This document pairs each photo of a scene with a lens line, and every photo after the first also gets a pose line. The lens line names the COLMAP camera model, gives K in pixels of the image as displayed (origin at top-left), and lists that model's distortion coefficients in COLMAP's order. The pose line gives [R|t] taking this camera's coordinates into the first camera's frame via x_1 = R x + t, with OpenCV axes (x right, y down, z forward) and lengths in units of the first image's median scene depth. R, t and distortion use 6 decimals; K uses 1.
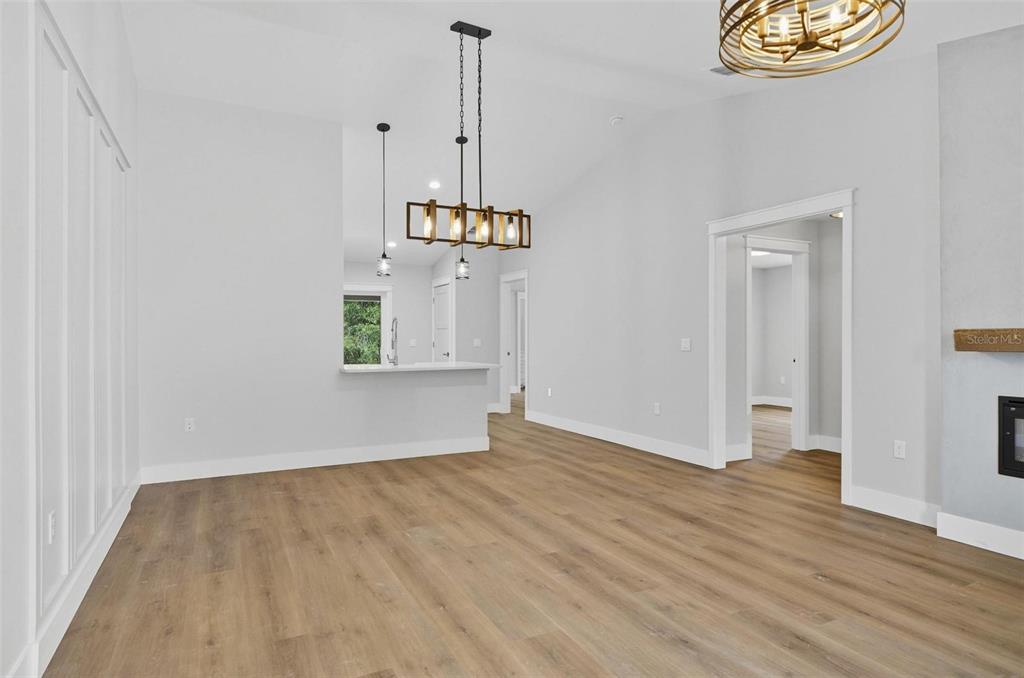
lens RADIAL K [[582.2, 0, 513.1], [0, 582.2, 334.7], [0, 0, 1]] dist [0.007637, 0.002395]
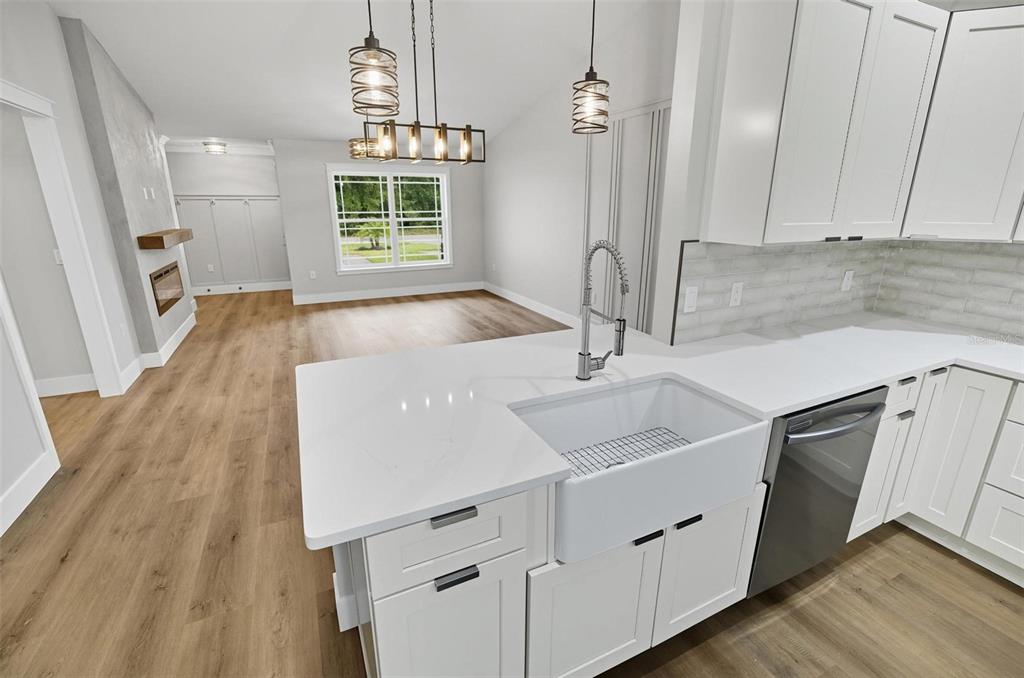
lens RADIAL K [[456.0, 0, 512.0], [0, 456.0, 339.0], [0, 0, 1]] dist [-0.008500, 0.000065]
pose [[-0.999740, -0.001879, 0.022726, -0.276160], [0.004533, 0.960333, 0.278820, -0.078330], [-0.022349, 0.278851, -0.960074, 2.133659]]
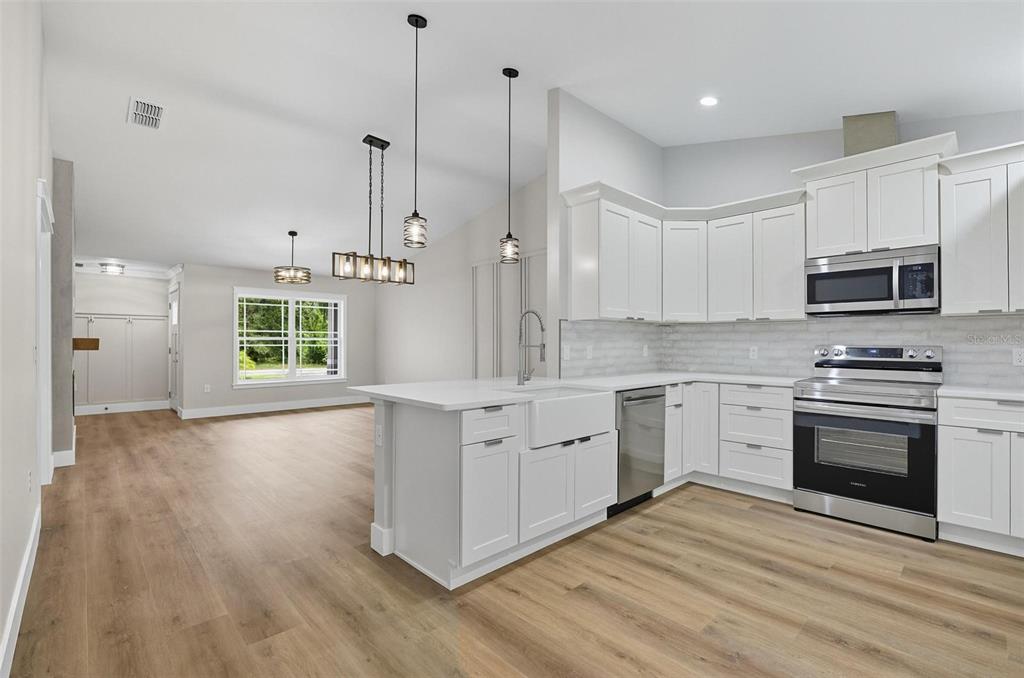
lens RADIAL K [[462.2, 0, 513.2], [0, 462.2, 342.5], [0, 0, 1]] dist [-0.009152, 0.000552]
pose [[-0.958412, 0.003702, -0.285365, -0.079069], [0.005368, 0.999973, -0.005055, 0.015934], [0.285339, -0.006377, -0.958406, 2.518796]]
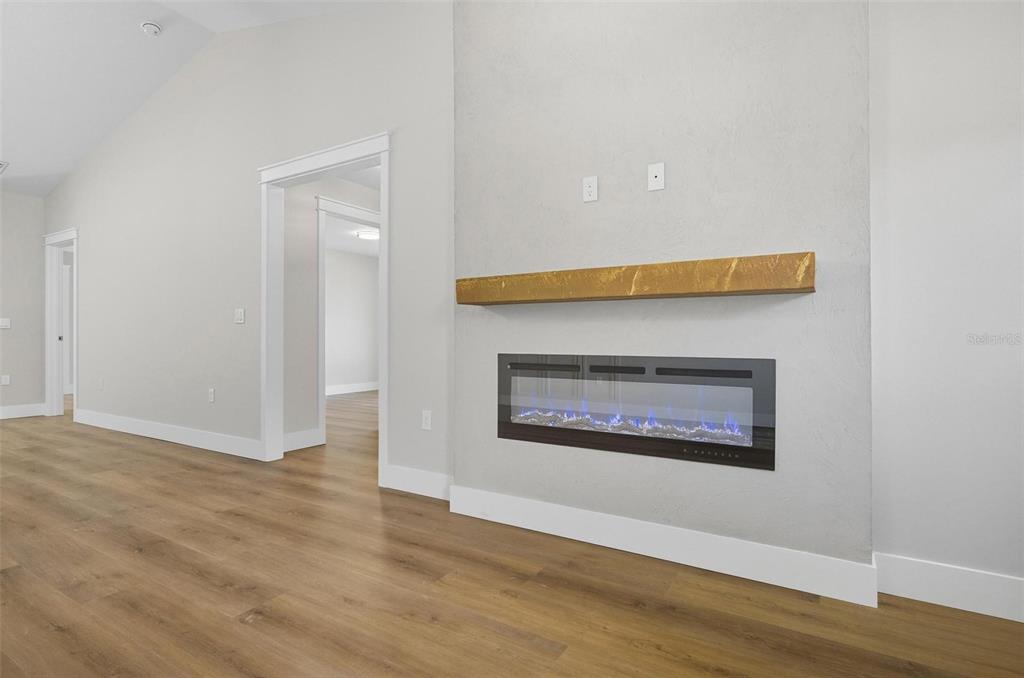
lens RADIAL K [[511.2, 0, 514.7], [0, 511.2, 338.4], [0, 0, 1]] dist [-0.000023, 0.000263]
pose [[0.849256, 0.003646, 0.527968, 0.382290], [-0.006539, 0.999972, 0.003613, 0.069530], [-0.527941, -0.006521, 0.849256, 0.268824]]
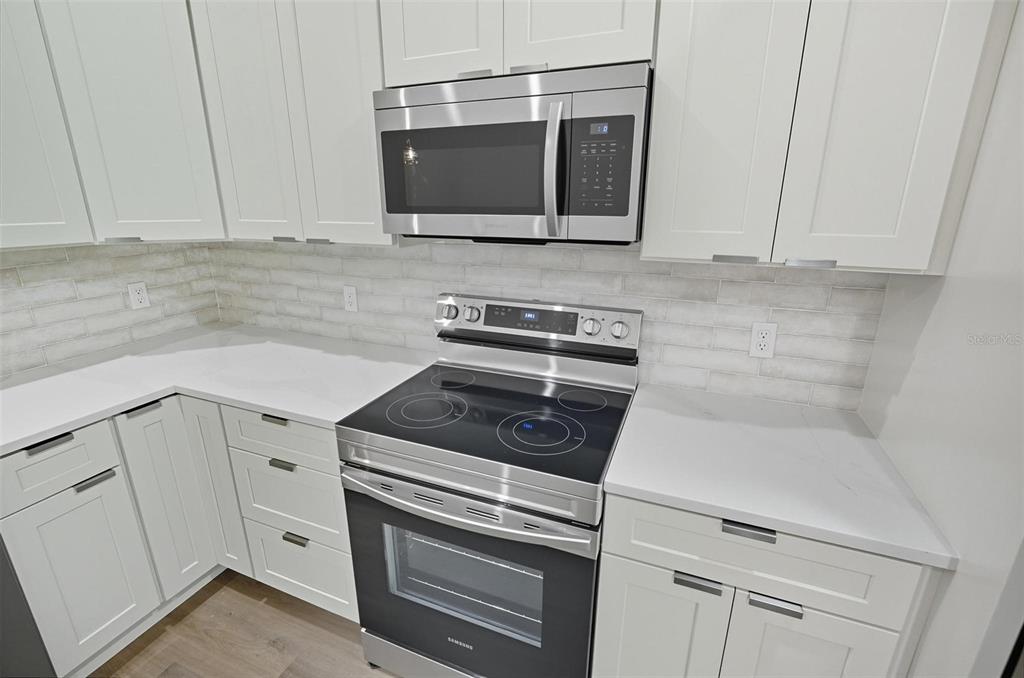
lens RADIAL K [[462.2, 0, 513.2], [0, 462.2, 342.5], [0, 0, 1]] dist [-0.009152, 0.000552]
pose [[-0.756191, 0.197216, -0.623924, -0.761693], [0.006014, 0.955555, 0.294751, -0.075043], [0.654324, 0.219136, -0.723768, 2.143805]]
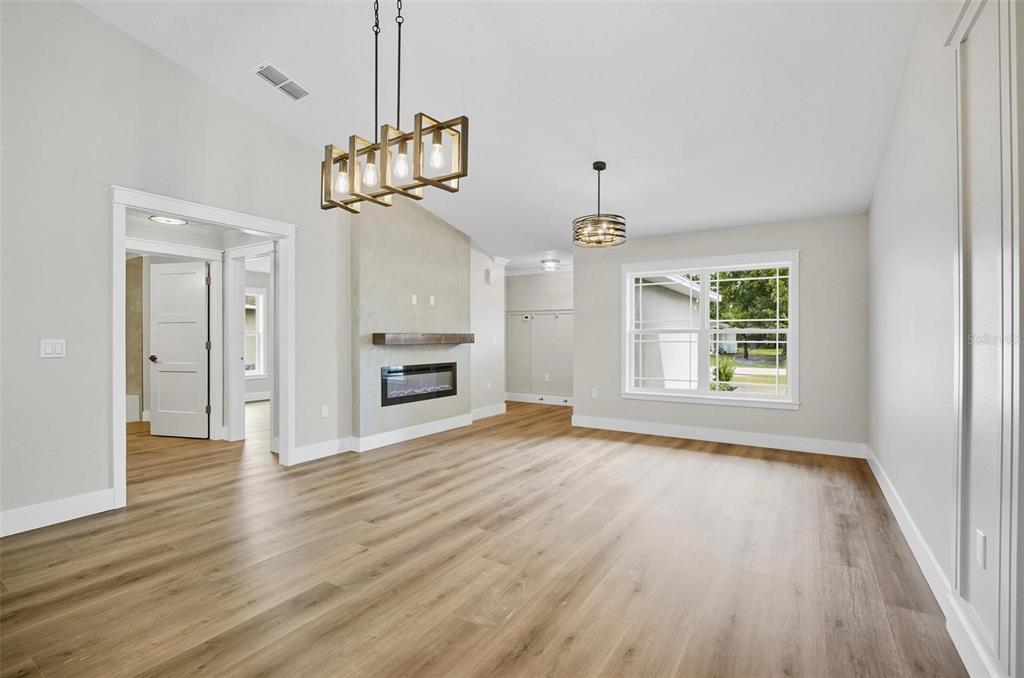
lens RADIAL K [[462.2, 0, 513.2], [0, 462.2, 342.5], [0, 0, 1]] dist [-0.009152, 0.000552]
pose [[-0.512082, -0.008111, 0.858898, -0.658660], [-0.004361, 0.999967, 0.006843, 0.007254], [-0.858925, -0.000241, -0.512101, 1.278639]]
